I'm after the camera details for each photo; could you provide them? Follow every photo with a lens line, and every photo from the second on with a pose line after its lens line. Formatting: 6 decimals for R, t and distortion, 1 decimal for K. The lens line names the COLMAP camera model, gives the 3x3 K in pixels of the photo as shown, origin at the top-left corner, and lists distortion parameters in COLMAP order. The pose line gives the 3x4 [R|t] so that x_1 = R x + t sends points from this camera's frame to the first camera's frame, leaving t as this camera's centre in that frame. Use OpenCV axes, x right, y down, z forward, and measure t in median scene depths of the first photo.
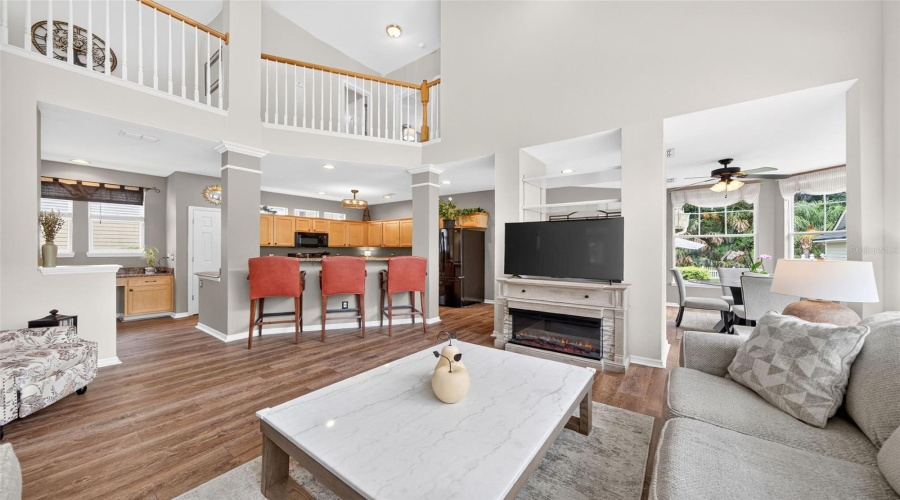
lens RADIAL K [[309.7, 0, 449.8], [0, 309.7, 246.4], [0, 0, 1]] dist [0.008365, 0.000101]
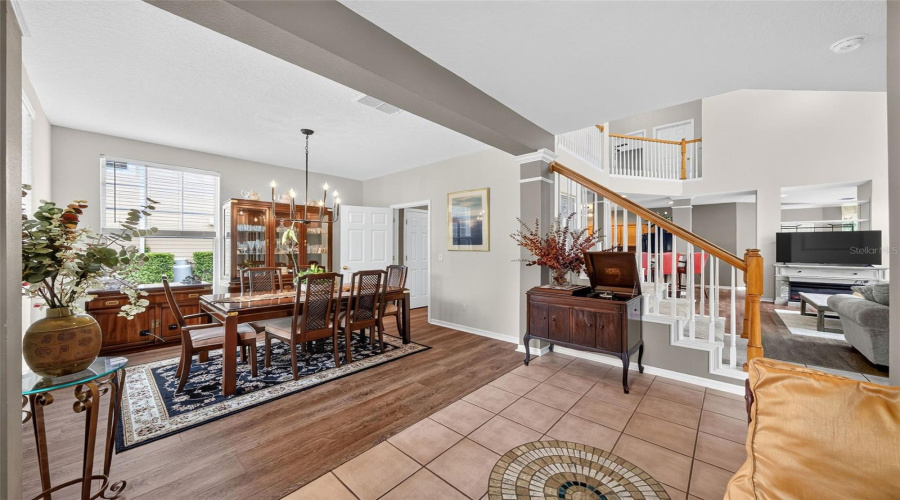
lens RADIAL K [[309.7, 0, 449.8], [0, 309.7, 246.4], [0, 0, 1]] dist [0.008365, 0.000101]
pose [[0.996653, -0.004257, -0.081635, -1.526186], [0.005019, 0.999946, 0.009136, -0.024460], [0.081591, -0.009515, 0.996620, -0.893369]]
